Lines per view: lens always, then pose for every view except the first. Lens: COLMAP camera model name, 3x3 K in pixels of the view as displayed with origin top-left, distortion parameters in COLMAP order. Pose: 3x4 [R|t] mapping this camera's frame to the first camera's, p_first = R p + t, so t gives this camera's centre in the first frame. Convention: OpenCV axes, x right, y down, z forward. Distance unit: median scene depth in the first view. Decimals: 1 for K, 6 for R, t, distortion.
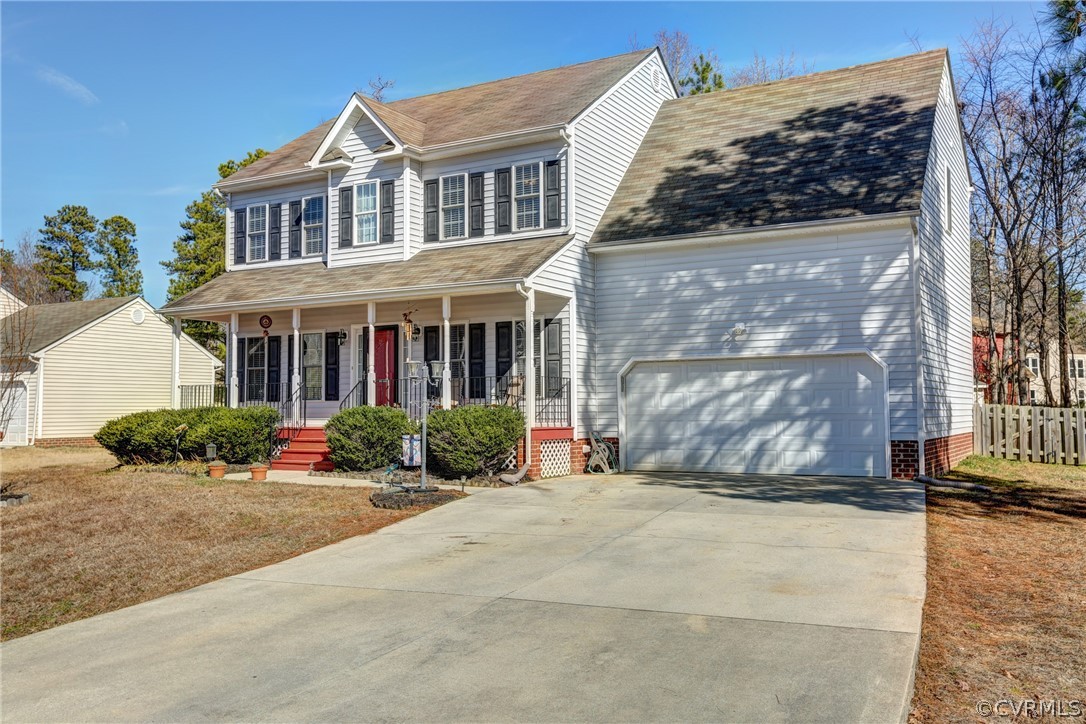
lens RADIAL K [[957.3, 0, 544.3], [0, 957.3, 357.4], [0, 0, 1]] dist [0.018635, 0.062919]
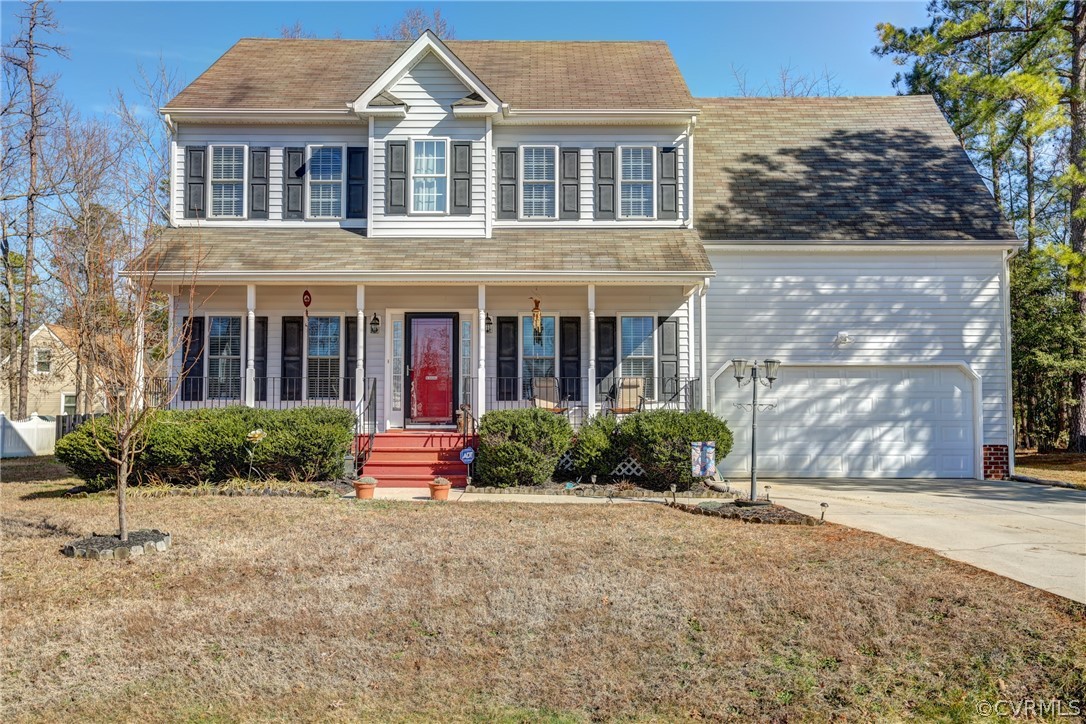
lens RADIAL K [[879.2, 0, 549.2], [0, 879.2, 364.4], [0, 0, 1]] dist [0.052051, 0.000307]
pose [[0.857218, 0.028828, 0.514145, -0.507549], [-0.028153, 0.999562, -0.009107, 0.018423], [-0.514183, -0.006668, 0.857655, 0.298631]]
